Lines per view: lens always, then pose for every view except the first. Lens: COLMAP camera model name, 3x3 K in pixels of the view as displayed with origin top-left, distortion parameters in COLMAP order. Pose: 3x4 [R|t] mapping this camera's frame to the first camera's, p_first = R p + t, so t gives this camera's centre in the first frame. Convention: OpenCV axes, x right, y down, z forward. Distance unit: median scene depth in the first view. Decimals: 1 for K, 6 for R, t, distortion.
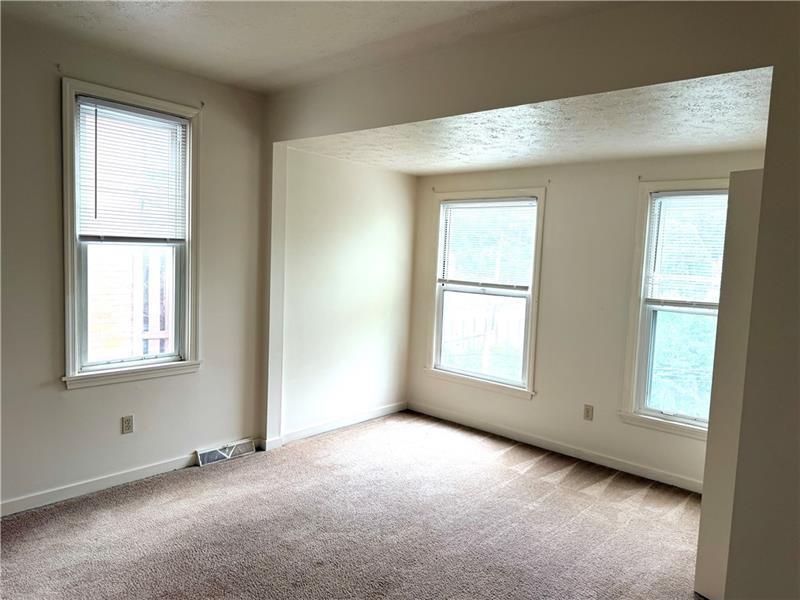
lens RADIAL K [[555.8, 0, 392.9], [0, 555.8, 303.2], [0, 0, 1]] dist [0.005863, -0.018661]
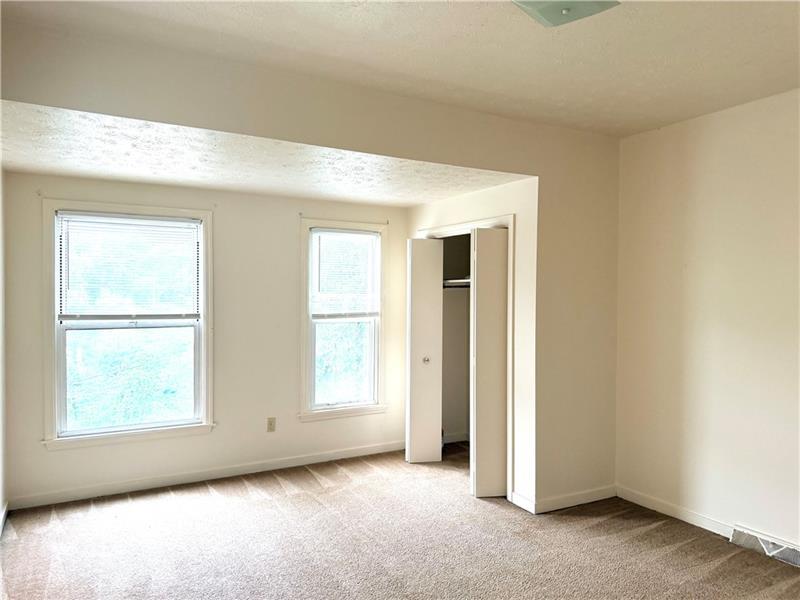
lens RADIAL K [[555.8, 0, 392.3], [0, 555.8, 301.1], [0, 0, 1]] dist [0.005863, -0.018661]
pose [[0.304635, -0.056361, 0.950800, -0.593980], [0.089202, 0.995549, 0.030433, -0.055028], [-0.948283, 0.075542, 0.308307, 0.427696]]
